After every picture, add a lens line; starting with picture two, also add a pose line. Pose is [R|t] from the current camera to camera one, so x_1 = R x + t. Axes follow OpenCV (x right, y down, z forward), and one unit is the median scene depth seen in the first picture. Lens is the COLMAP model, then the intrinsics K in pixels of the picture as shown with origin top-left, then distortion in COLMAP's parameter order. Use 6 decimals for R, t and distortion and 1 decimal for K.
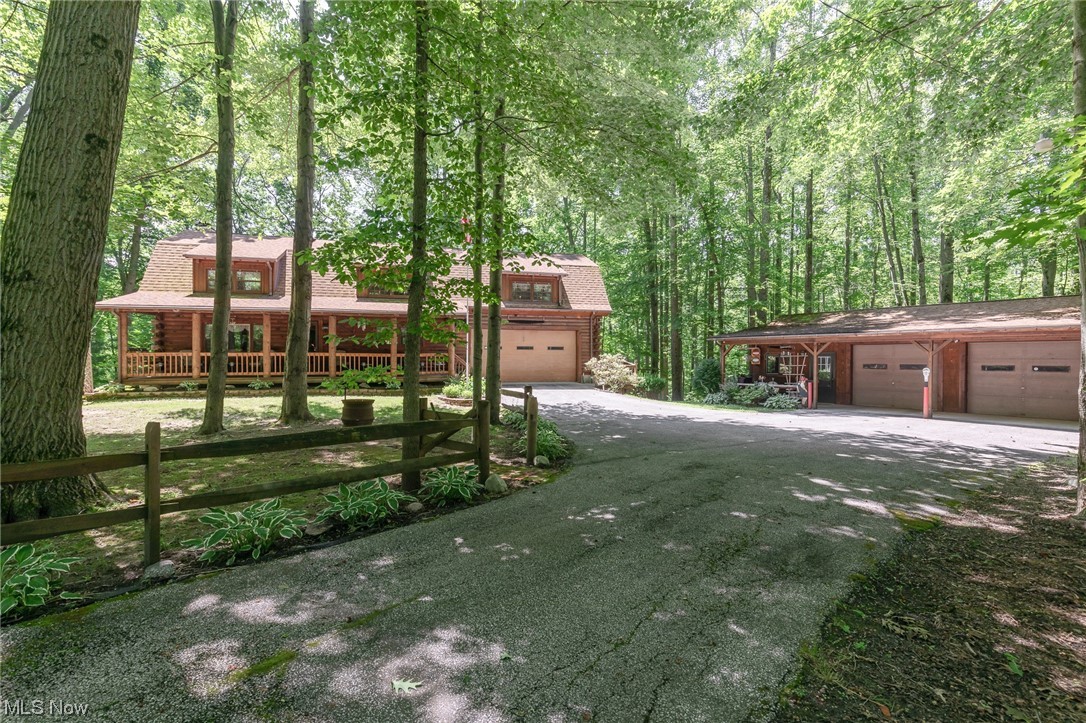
lens RADIAL K [[528.1, 0, 543.0], [0, 528.1, 361.5], [0, 0, 1]] dist [-0.000130, 0.000006]
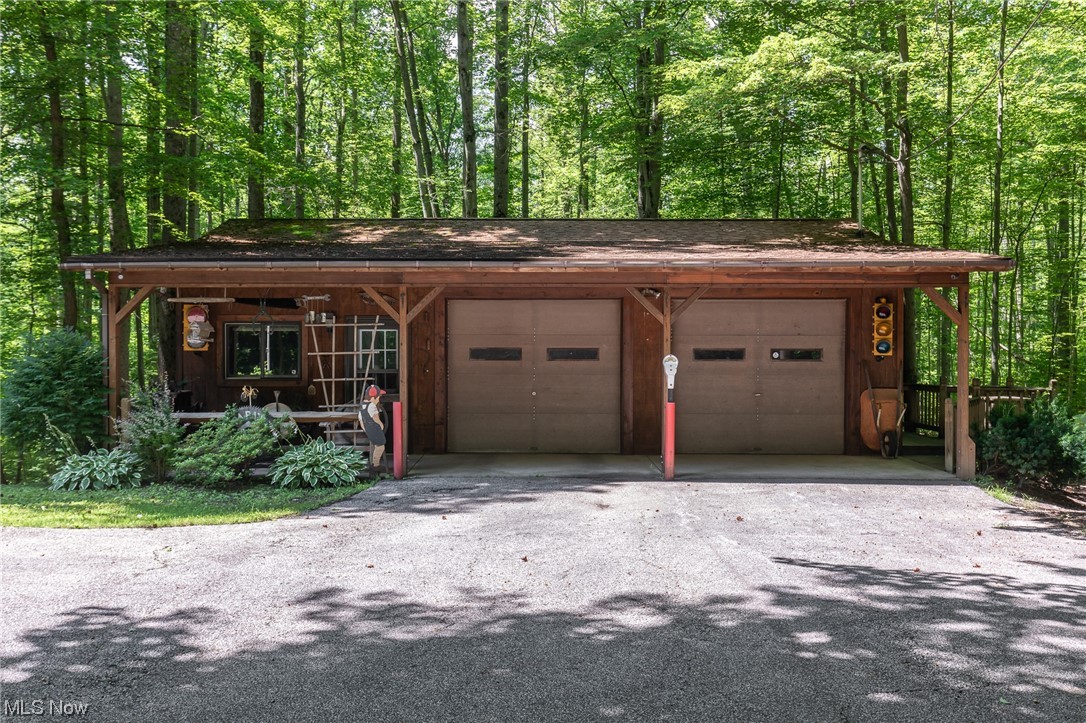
lens RADIAL K [[1103.8, 0, 543.0], [0, 1103.8, 361.5], [0, 0, 1]] dist [0.006573, 0.002502]
pose [[0.606572, -0.015582, 0.794876, -0.004446], [0.003242, 0.999848, 0.017126, 0.001702], [-0.795022, -0.007811, 0.606530, 0.482208]]
